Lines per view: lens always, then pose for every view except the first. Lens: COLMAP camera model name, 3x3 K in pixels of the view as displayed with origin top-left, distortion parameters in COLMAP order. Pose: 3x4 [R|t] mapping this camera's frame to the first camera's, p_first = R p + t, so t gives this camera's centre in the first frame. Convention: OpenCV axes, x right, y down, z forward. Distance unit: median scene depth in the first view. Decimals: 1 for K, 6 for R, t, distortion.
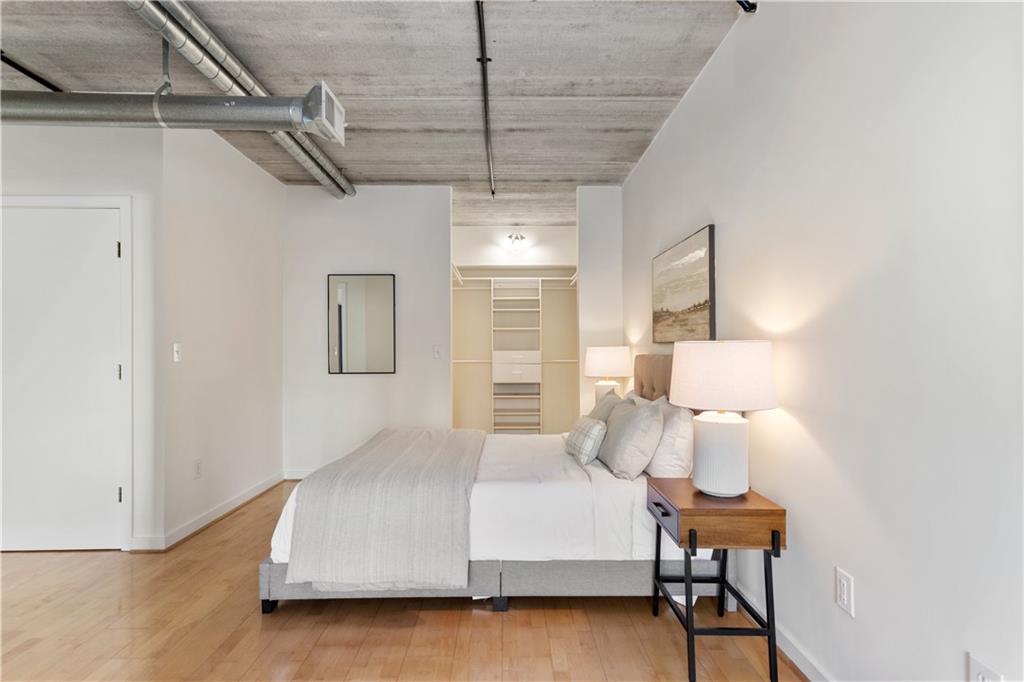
lens RADIAL K [[497.4, 0, 511.3], [0, 497.4, 343.1], [0, 0, 1]] dist [0.001445, 0.004529]
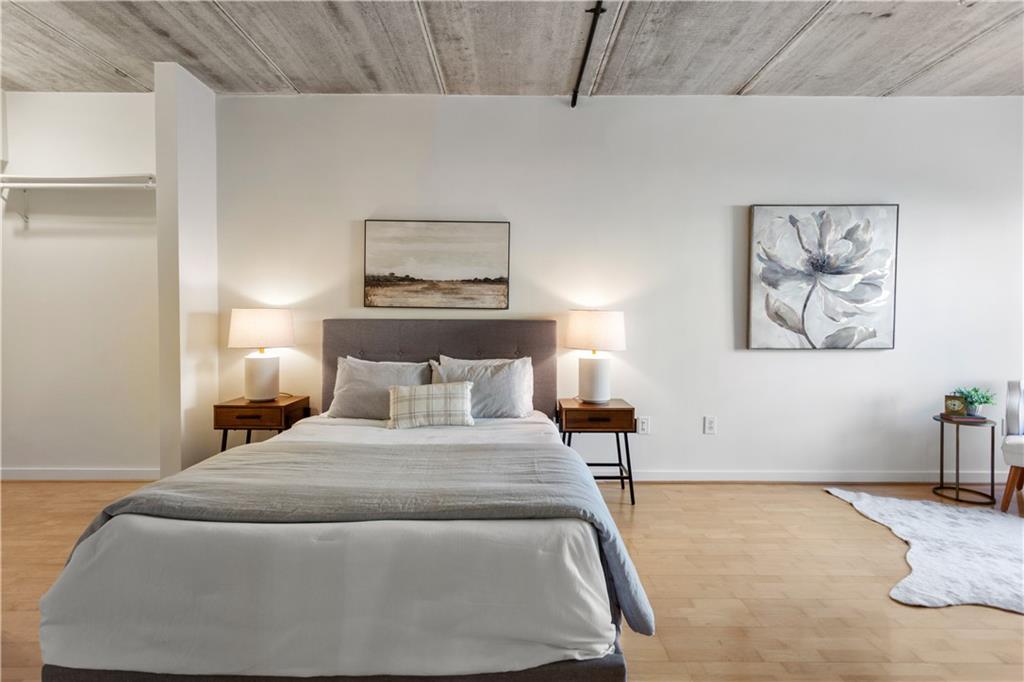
lens RADIAL K [[497.4, 0, 510.1], [0, 497.4, 333.6], [0, 0, 1]] dist [0.001445, 0.004529]
pose [[0.007688, -0.022135, 0.999725, -0.588789], [-0.019141, 0.999569, 0.022278, 0.022015], [-0.999787, -0.019307, 0.007261, 0.603324]]
